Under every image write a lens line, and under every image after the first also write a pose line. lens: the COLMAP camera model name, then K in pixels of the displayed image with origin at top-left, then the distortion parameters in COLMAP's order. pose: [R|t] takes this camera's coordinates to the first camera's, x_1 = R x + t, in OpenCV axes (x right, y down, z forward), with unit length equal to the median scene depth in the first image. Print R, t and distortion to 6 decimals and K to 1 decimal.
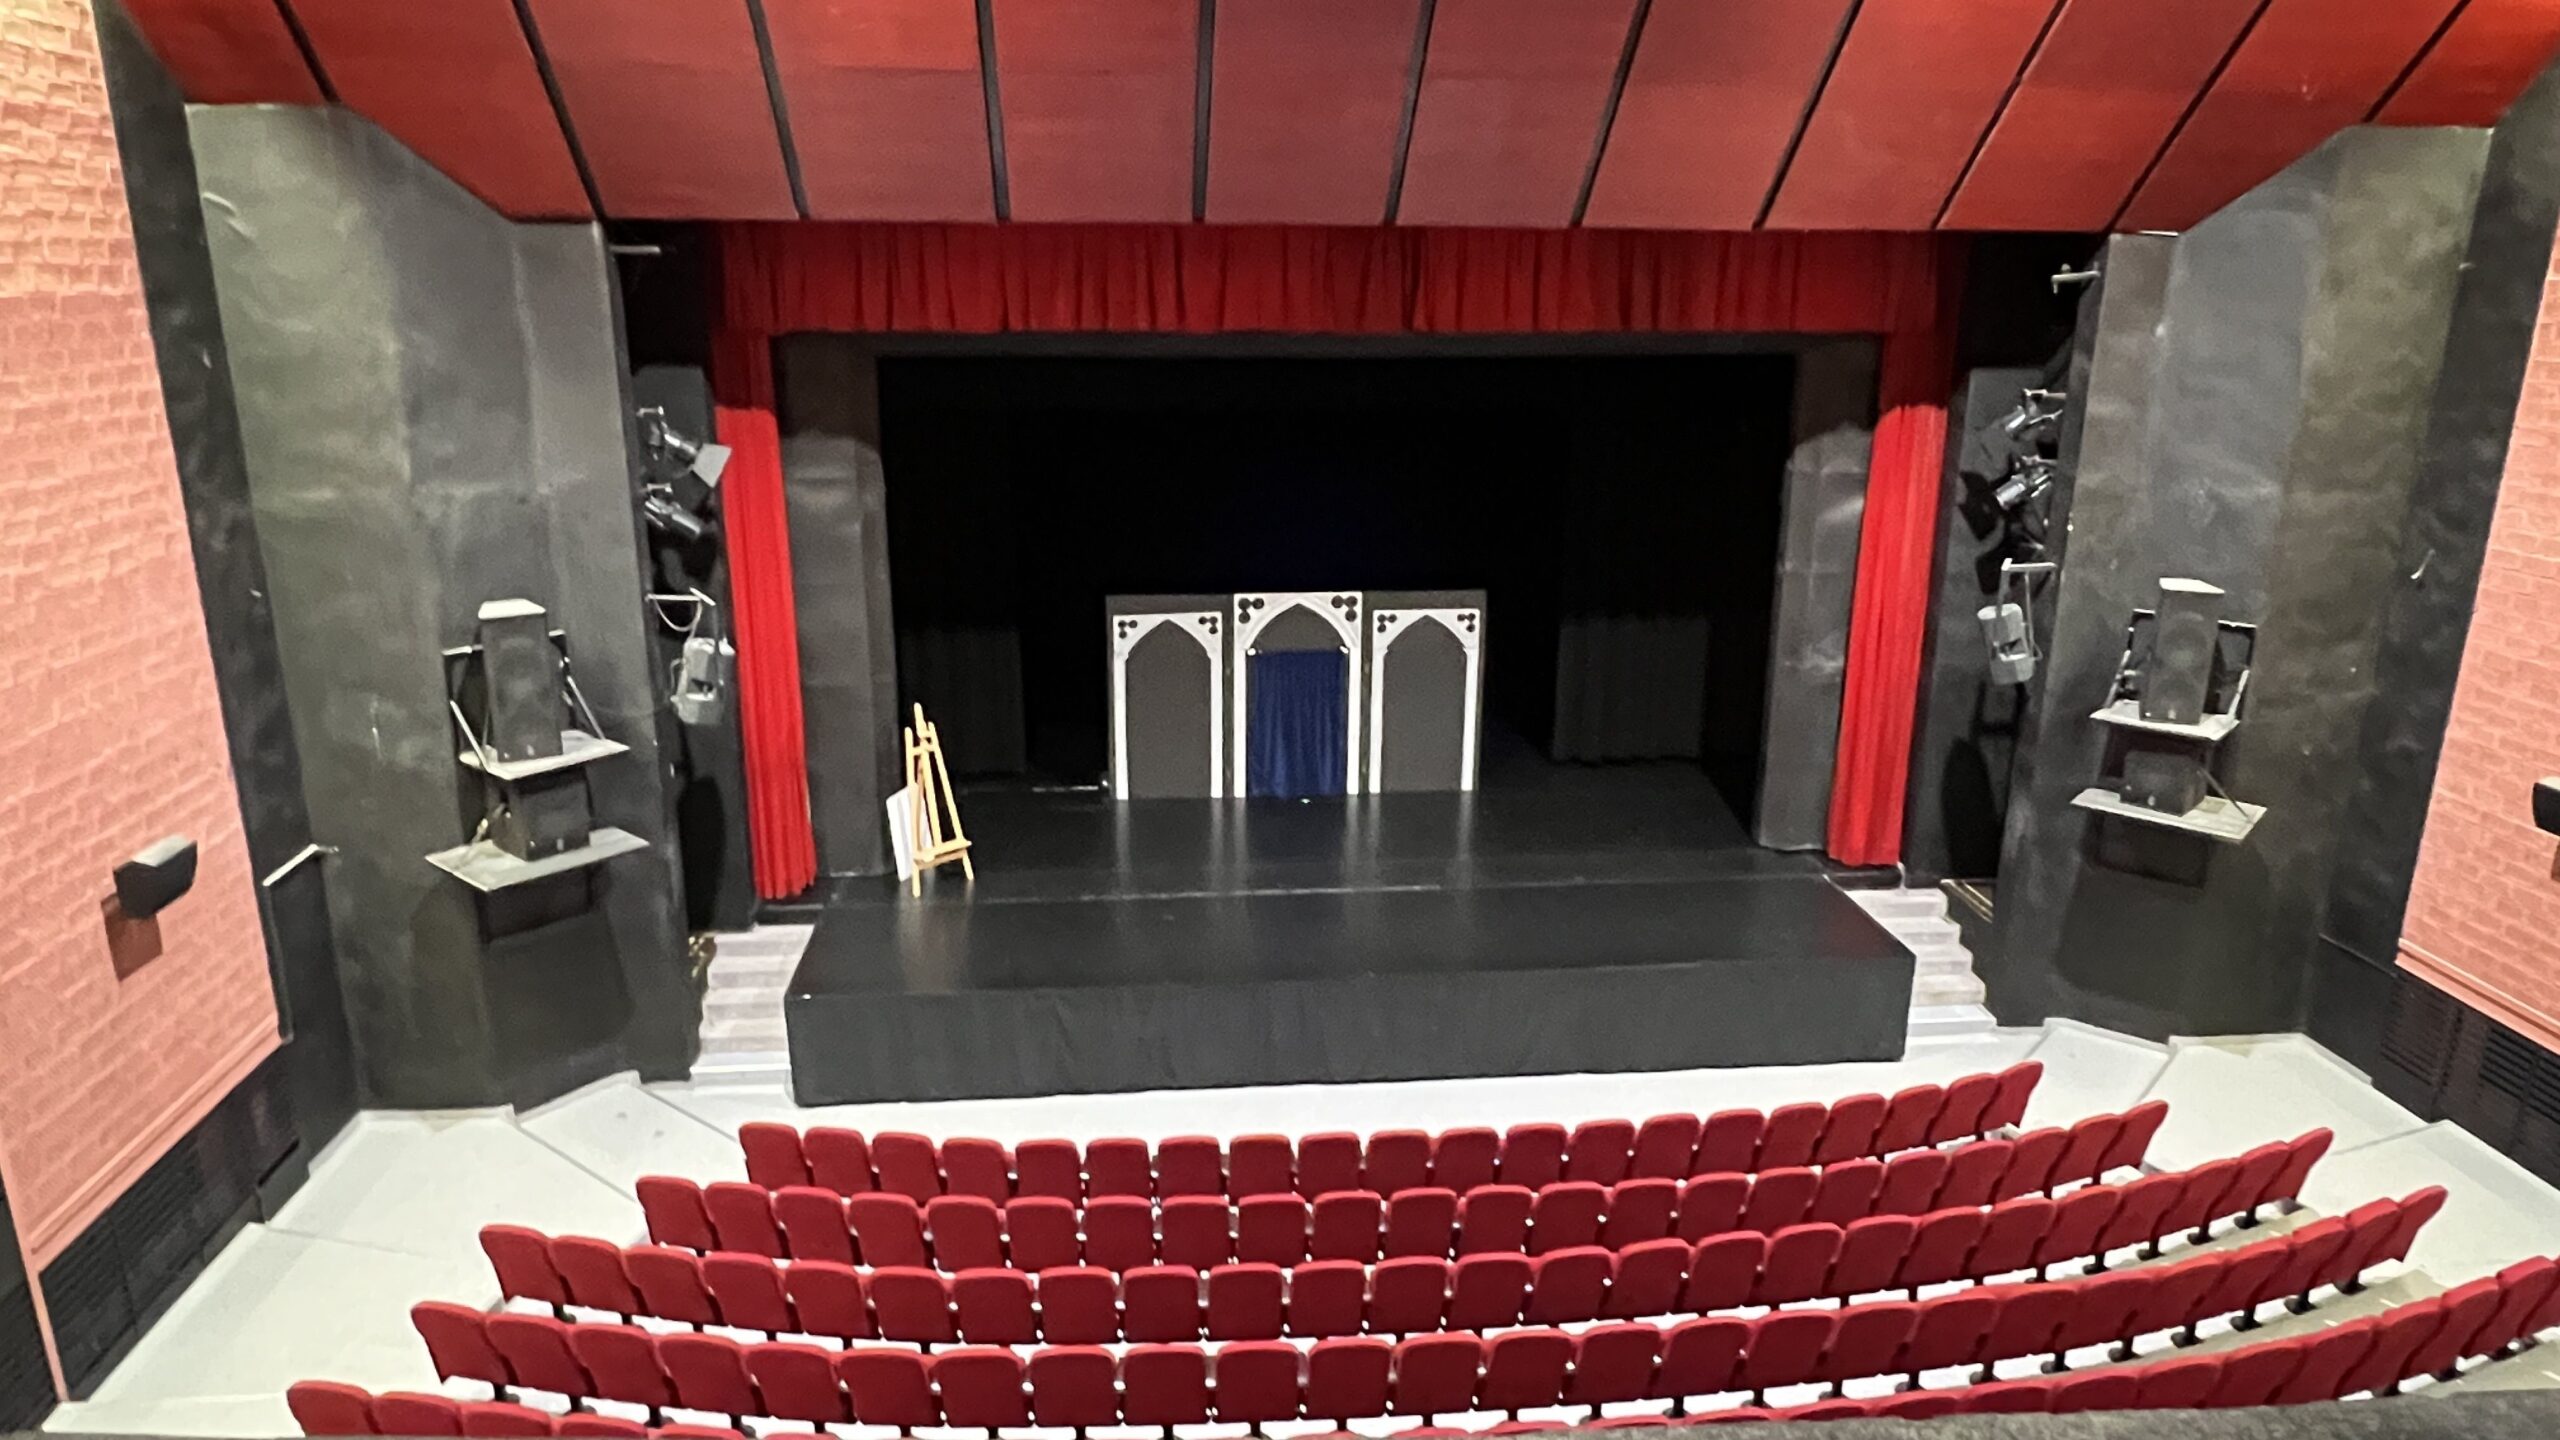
lens RADIAL K [[1603.5, 0, 1280.0], [0, 1603.5, 720.0], [0, 0, 1]] dist [-0.003427, -0.001637]
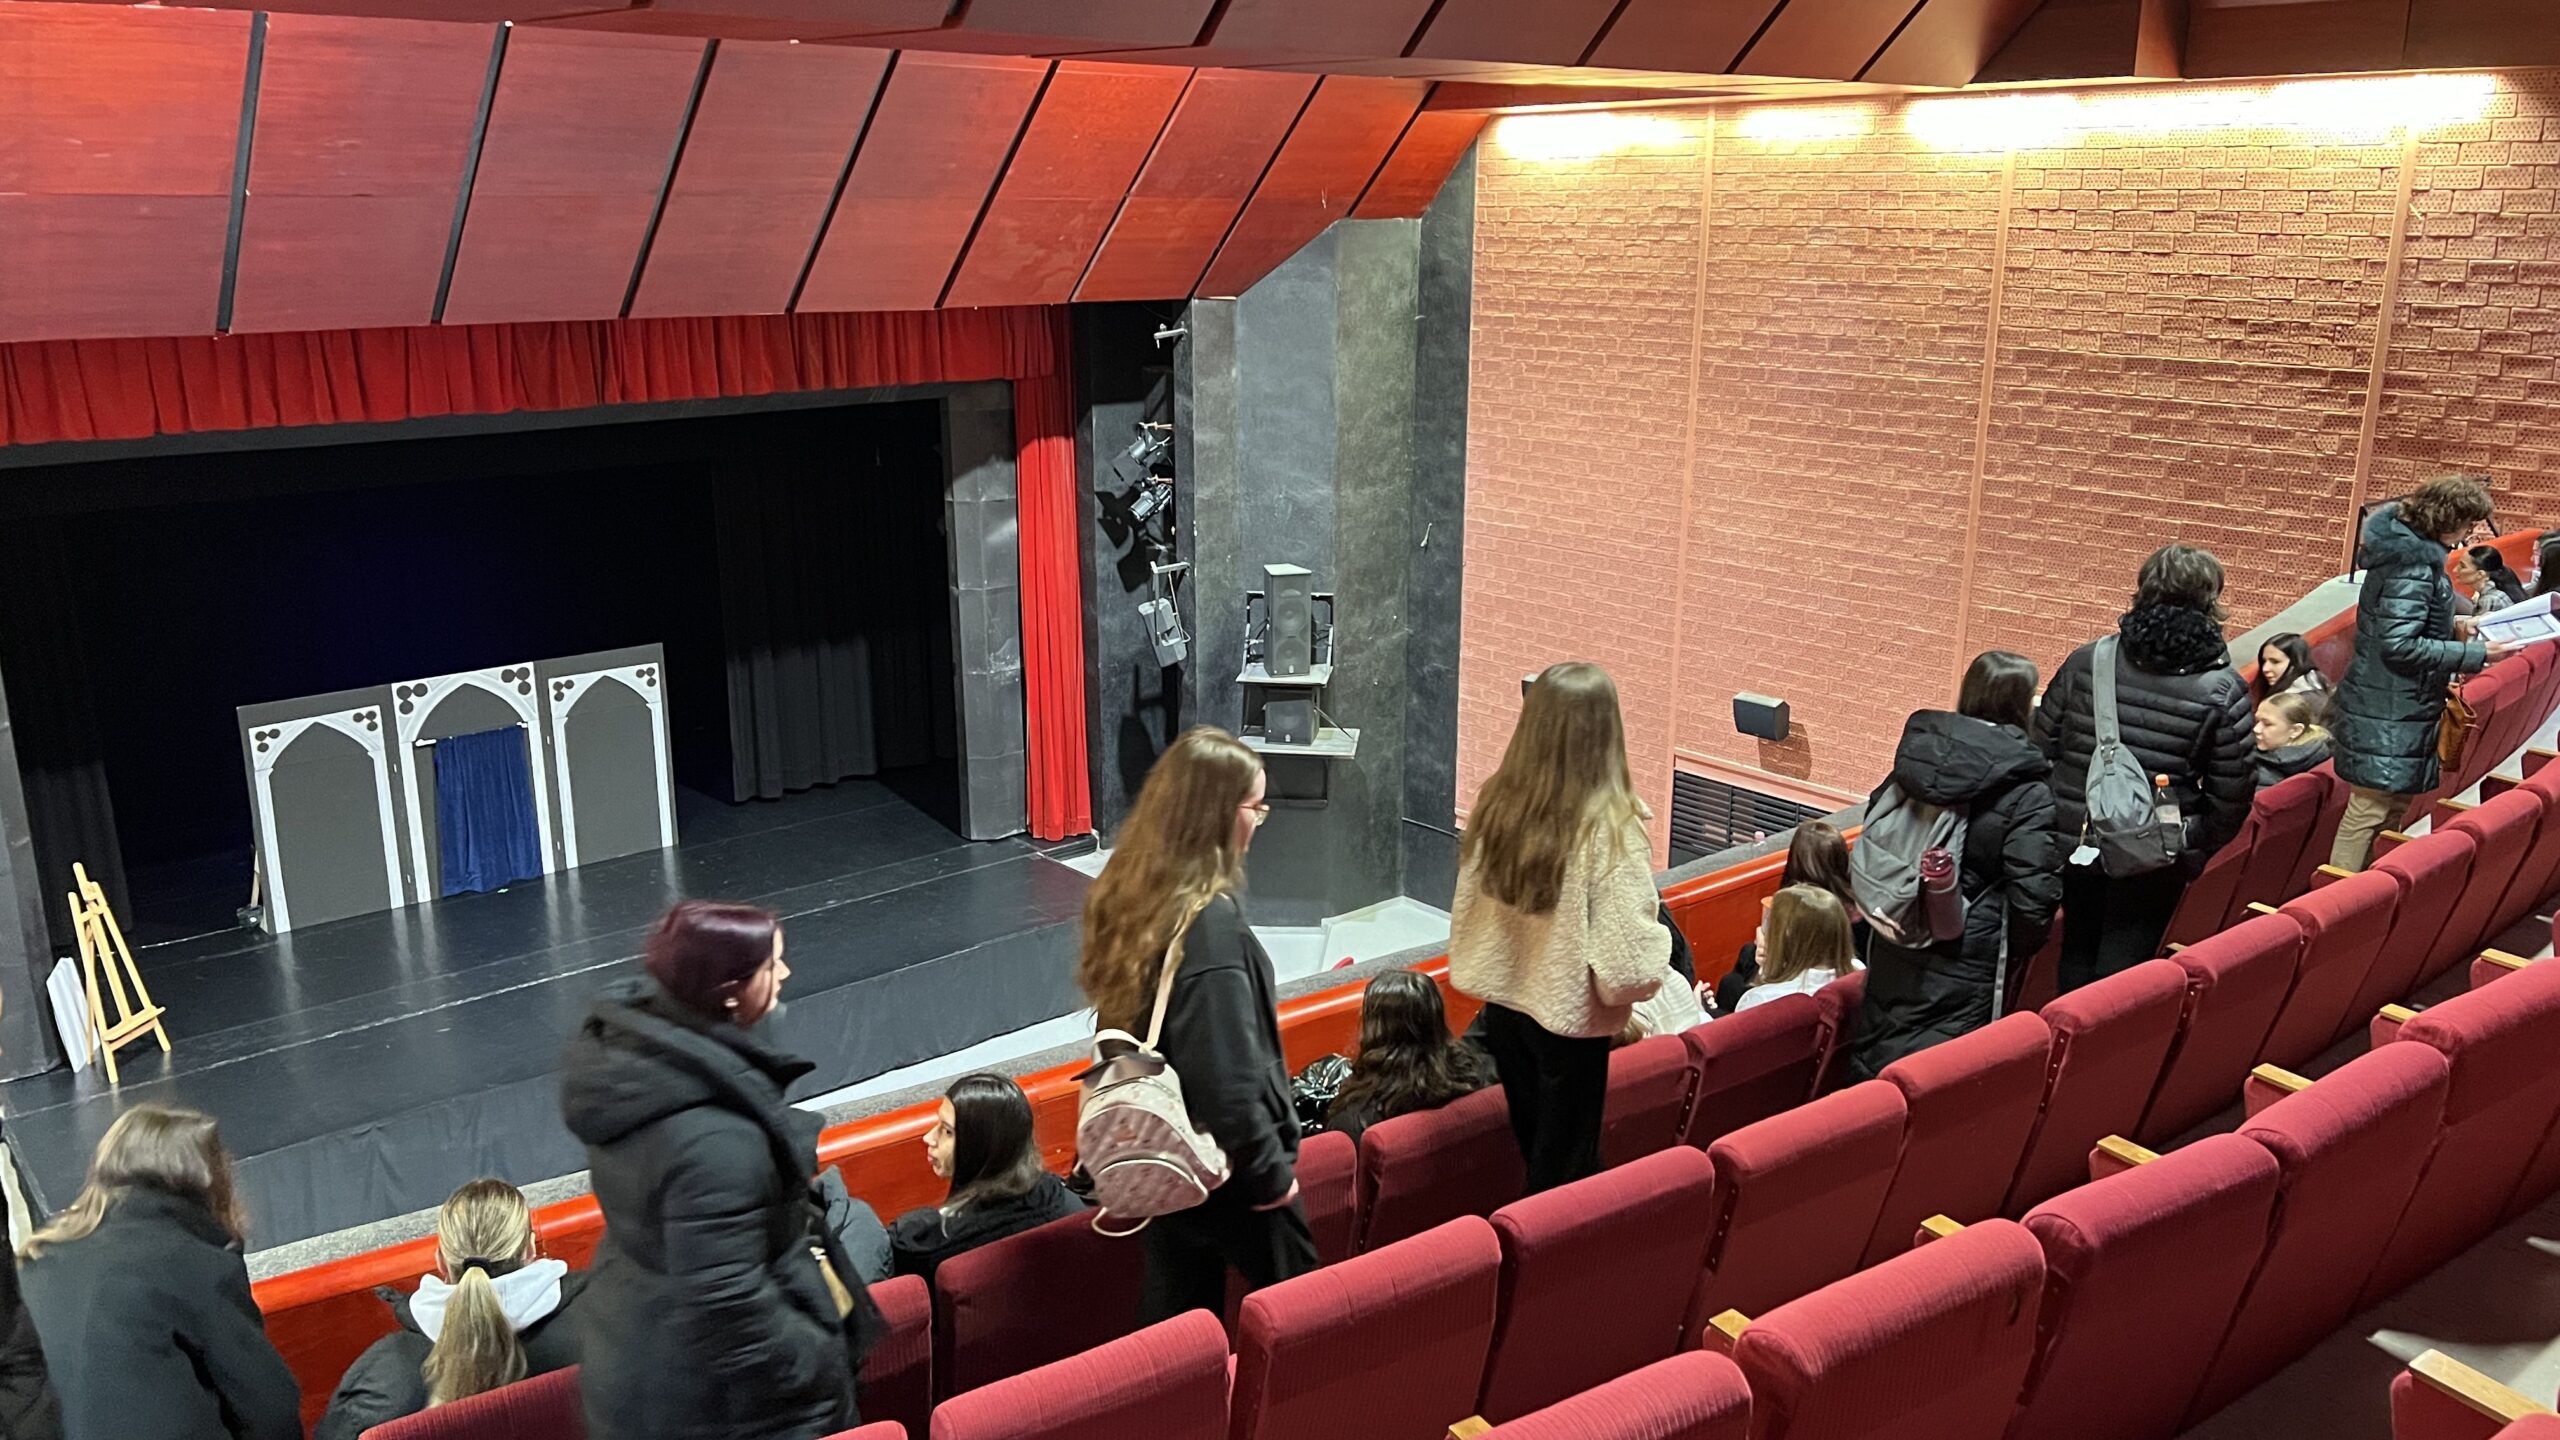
lens RADIAL K [[1910.5, 0, 1280.0], [0, 1910.5, 720.0], [0, 0, 1]] dist [0.071116, -0.000902]
pose [[0.817262, -0.156805, 0.554522, -0.281004], [0.162755, 0.985899, 0.038916, -0.022304], [-0.552805, 0.058447, 0.831258, -0.246136]]
